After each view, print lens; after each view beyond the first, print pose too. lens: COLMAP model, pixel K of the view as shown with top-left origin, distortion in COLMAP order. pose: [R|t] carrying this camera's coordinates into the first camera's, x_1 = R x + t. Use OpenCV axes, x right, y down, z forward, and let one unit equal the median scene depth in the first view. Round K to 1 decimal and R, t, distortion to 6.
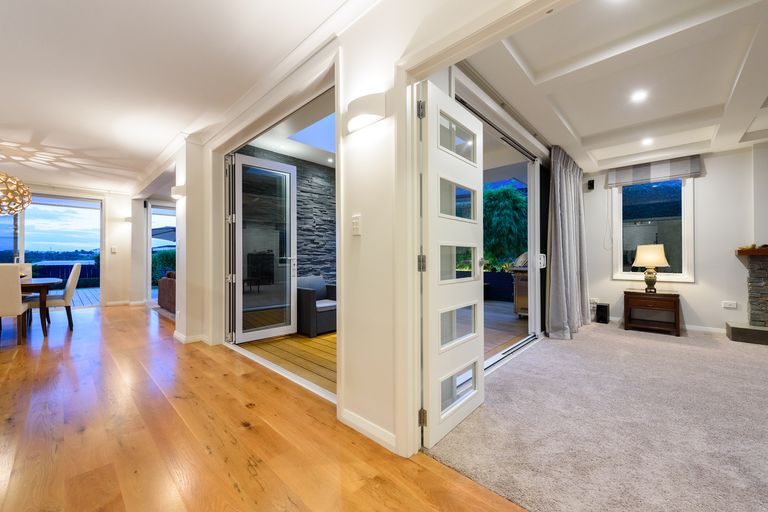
lens RADIAL K [[302.0, 0, 383.3], [0, 302.0, 257.7], [0, 0, 1]] dist [-0.000060, 0.000086]
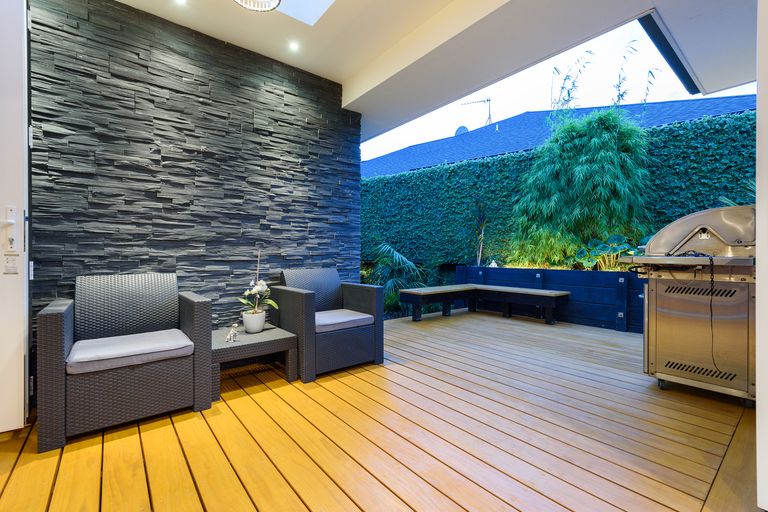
lens RADIAL K [[340.4, 0, 385.2], [0, 340.4, 256.0], [0, 0, 1]] dist [0.003610, -0.000005]
pose [[0.990790, 0.002518, -0.135385, 0.165360], [-0.002277, 0.999996, 0.001931, 0.032170], [0.135389, -0.001605, 0.990791, 0.540221]]
